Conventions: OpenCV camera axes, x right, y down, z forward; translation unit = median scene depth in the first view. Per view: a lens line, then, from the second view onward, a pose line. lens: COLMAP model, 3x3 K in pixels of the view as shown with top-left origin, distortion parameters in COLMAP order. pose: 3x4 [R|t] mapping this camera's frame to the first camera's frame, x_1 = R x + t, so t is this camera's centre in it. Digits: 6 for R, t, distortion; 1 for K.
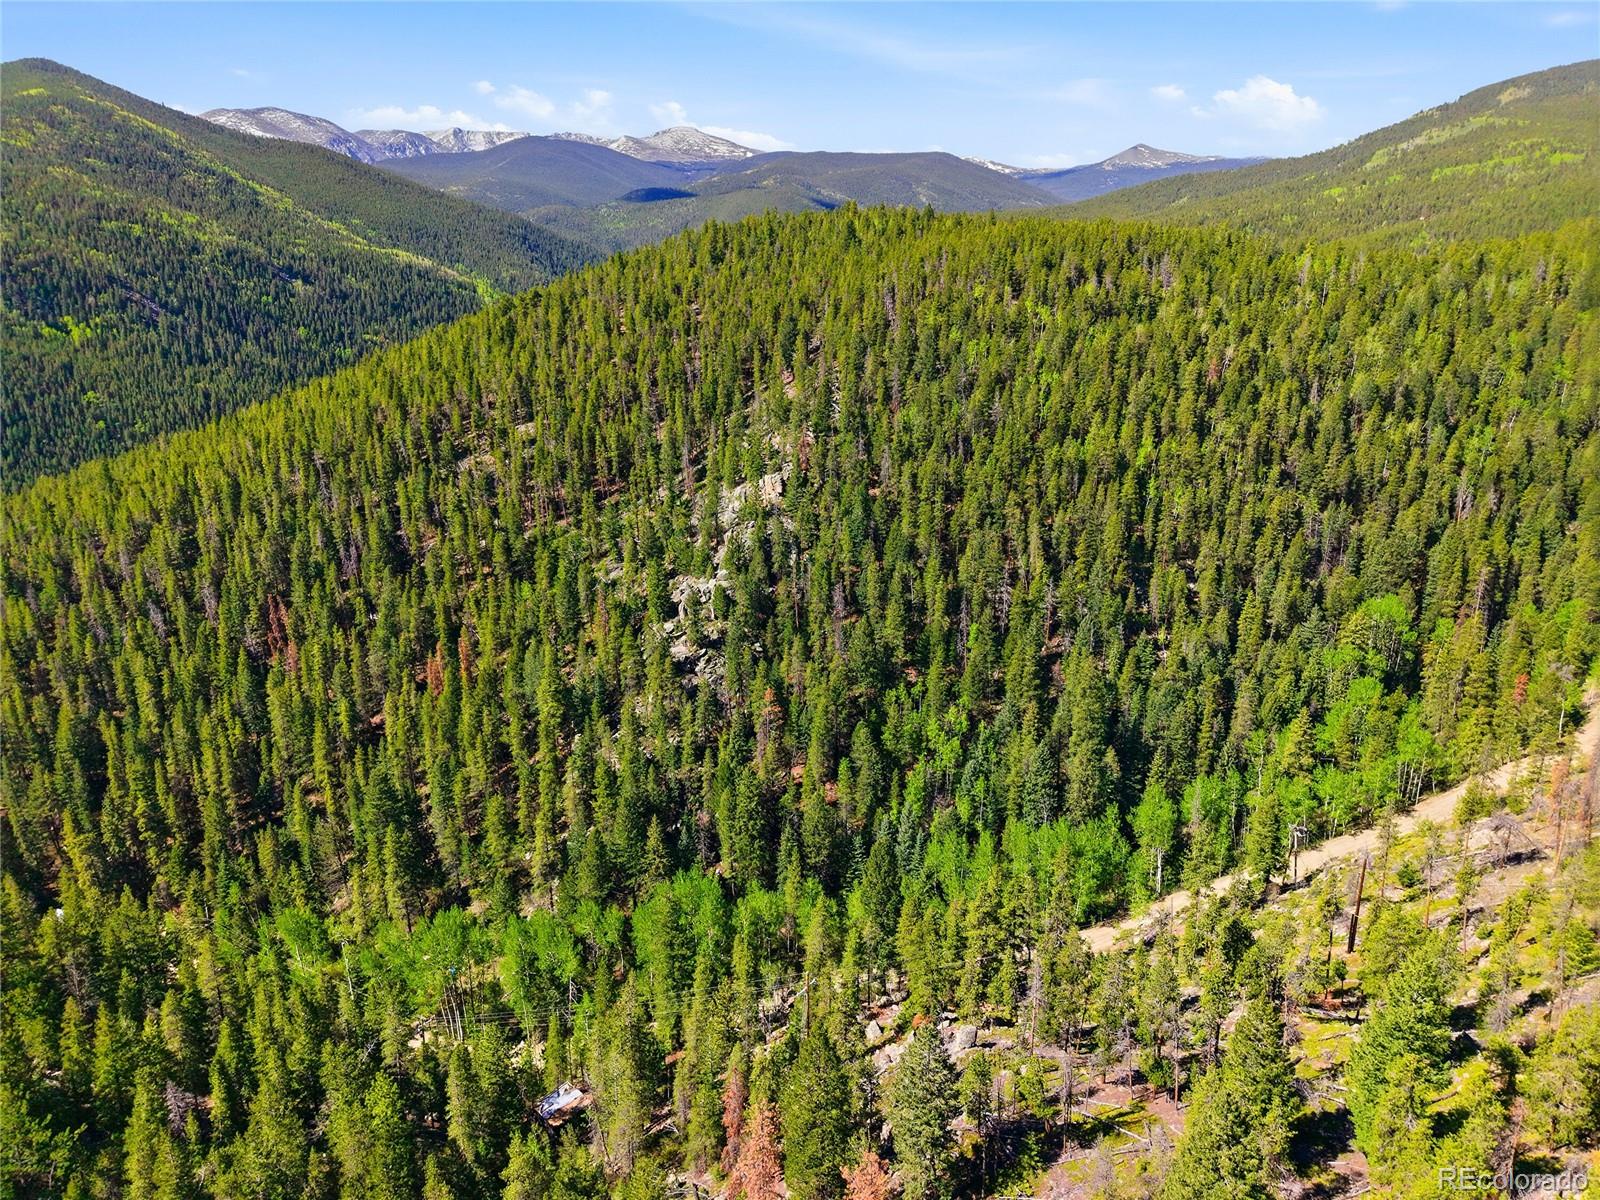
lens RADIAL K [[1098.3, 0, 786.8], [0, 1098.3, 610.5], [0, 0, 1]] dist [0.031630, -0.026260]
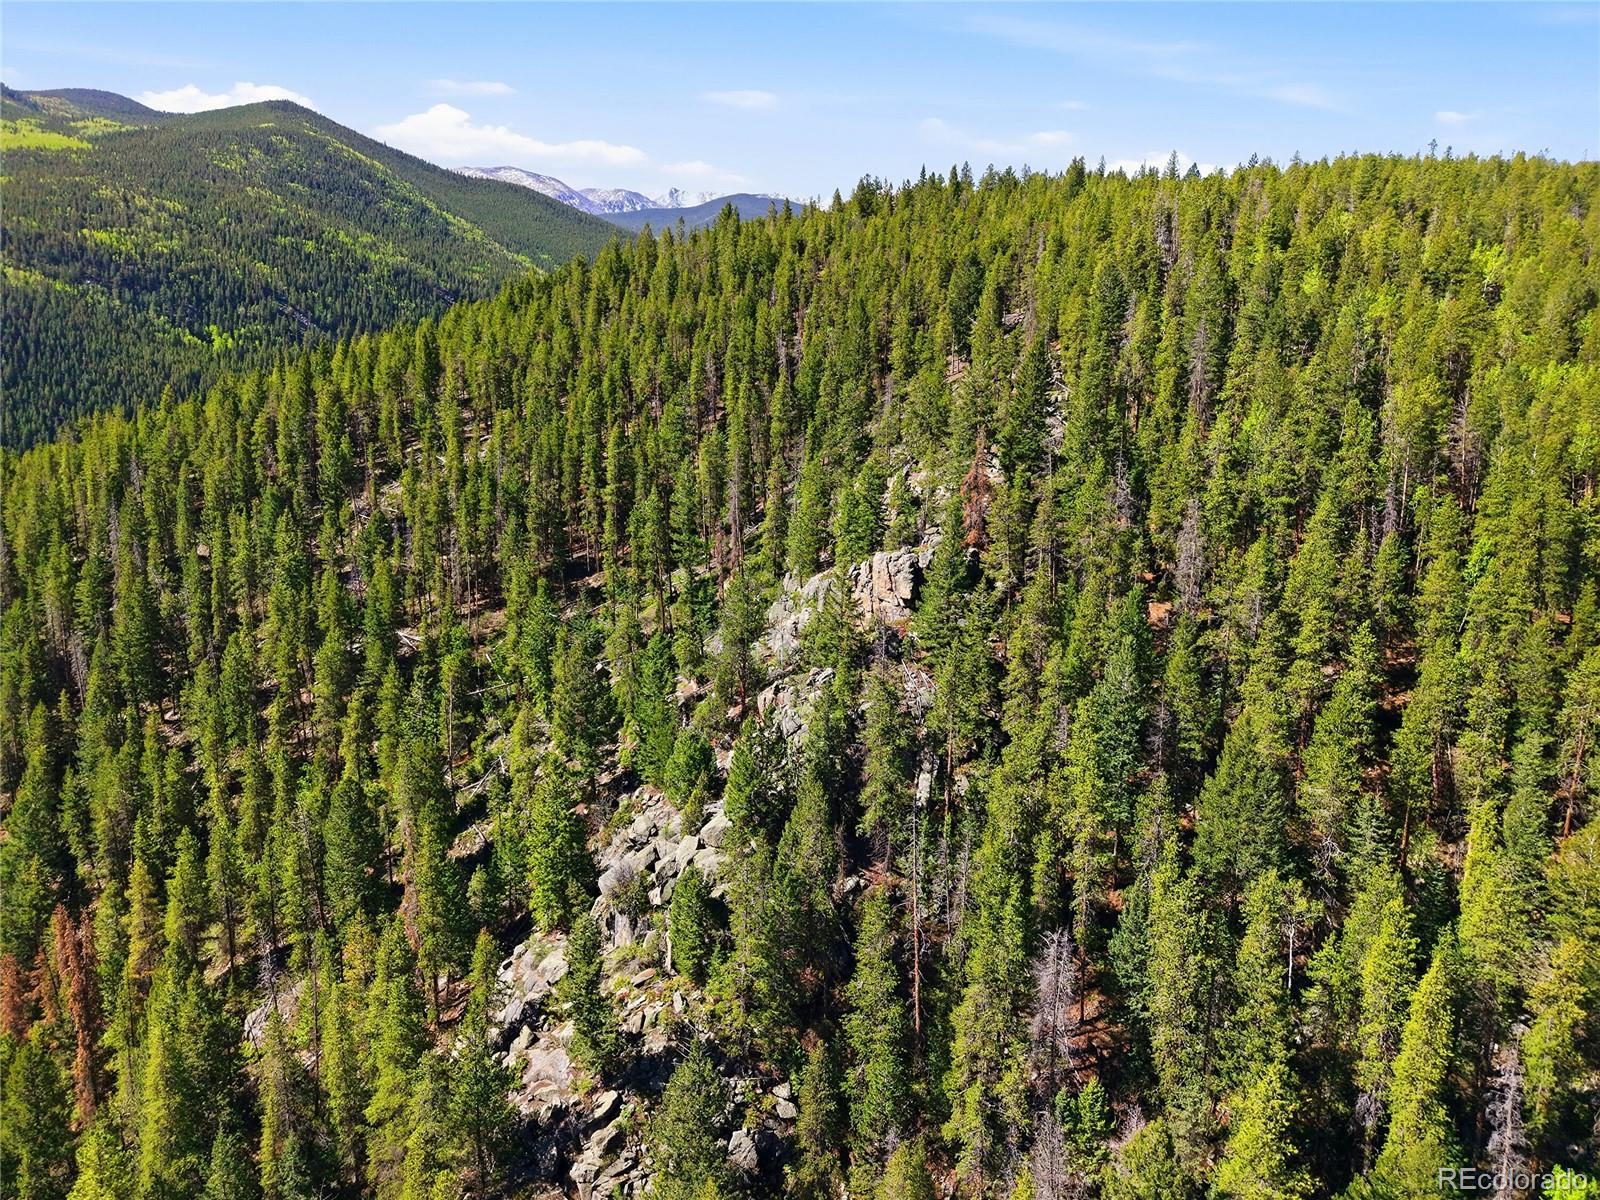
lens RADIAL K [[1098.3, 0, 773.4], [0, 1098.3, 506.3], [0, 0, 1]] dist [0.031630, -0.026260]
pose [[0.981584, 0.062313, -0.180584, 0.015448], [-0.087659, 0.986829, -0.135960, -0.079784], [0.169733, 0.149285, 0.974117, 0.581659]]
